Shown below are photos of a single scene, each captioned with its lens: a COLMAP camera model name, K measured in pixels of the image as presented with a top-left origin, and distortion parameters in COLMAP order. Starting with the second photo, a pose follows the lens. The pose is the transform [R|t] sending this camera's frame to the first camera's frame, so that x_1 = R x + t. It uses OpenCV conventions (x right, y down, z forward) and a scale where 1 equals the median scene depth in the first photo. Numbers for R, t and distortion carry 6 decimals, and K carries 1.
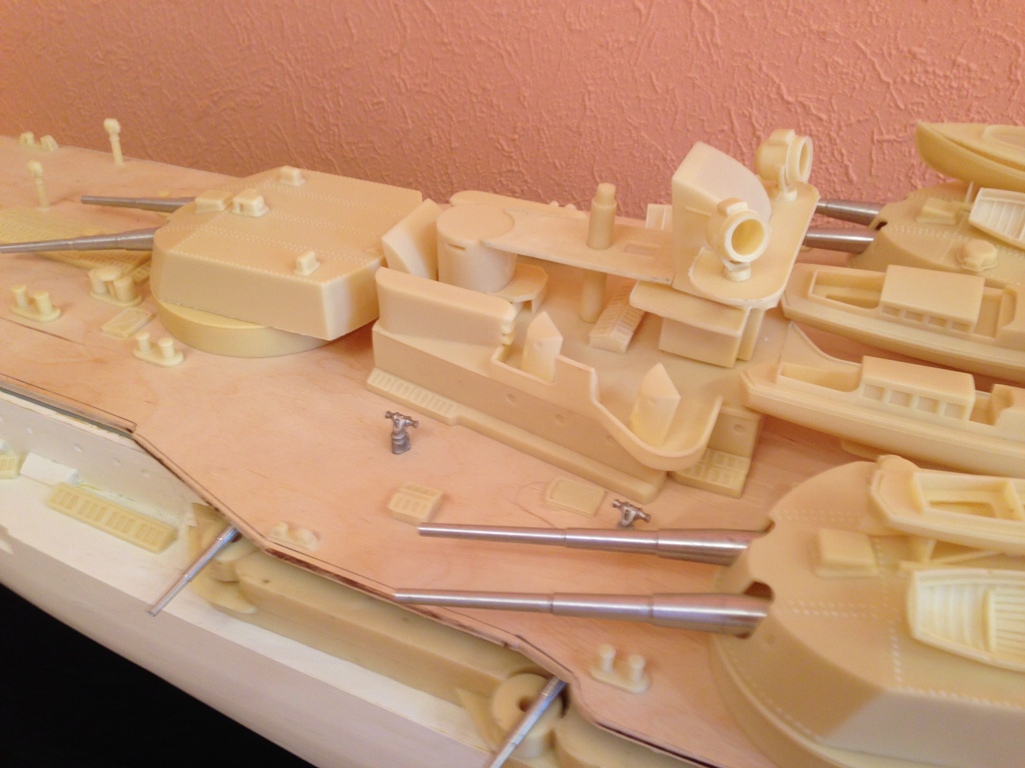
lens RADIAL K [[954.9, 0, 512.5], [0, 954.9, 384.0], [0, 0, 1]] dist [0.123940, -0.254972]
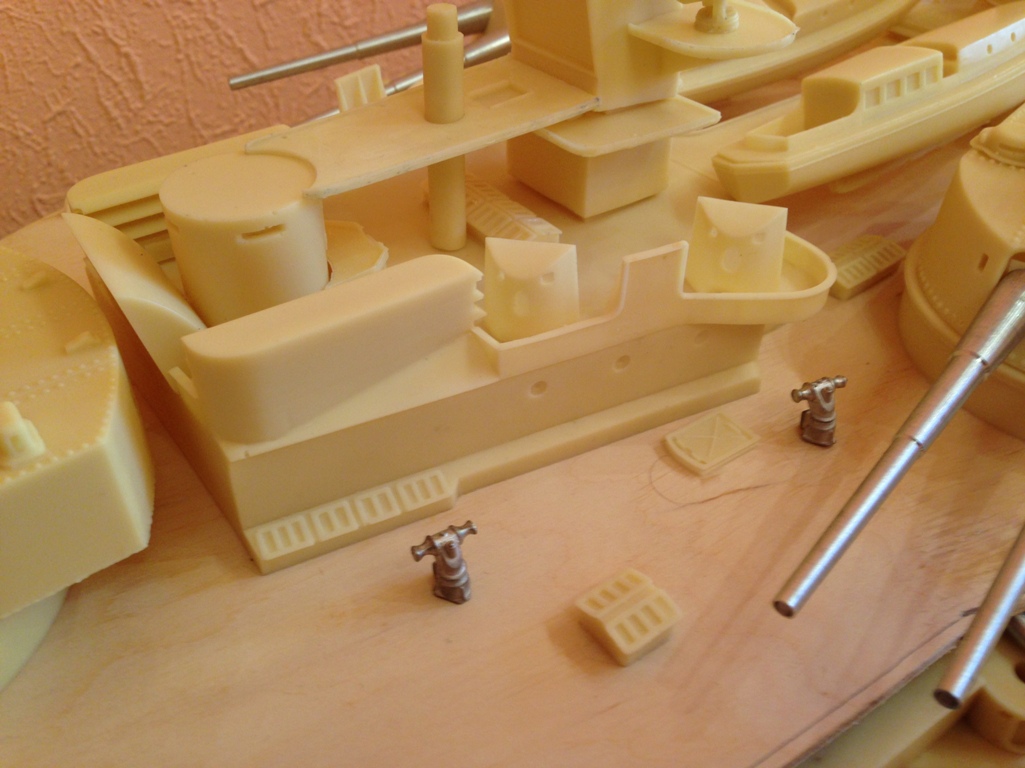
lens RADIAL K [[954.9, 0, 512.5], [0, 954.9, 384.0], [0, 0, 1]] dist [0.123940, -0.254972]
pose [[0.518013, -0.546912, 0.657685, -0.223752], [0.534374, 0.807296, 0.250435, -0.080951], [-0.667912, 0.221721, 0.710446, 0.335324]]
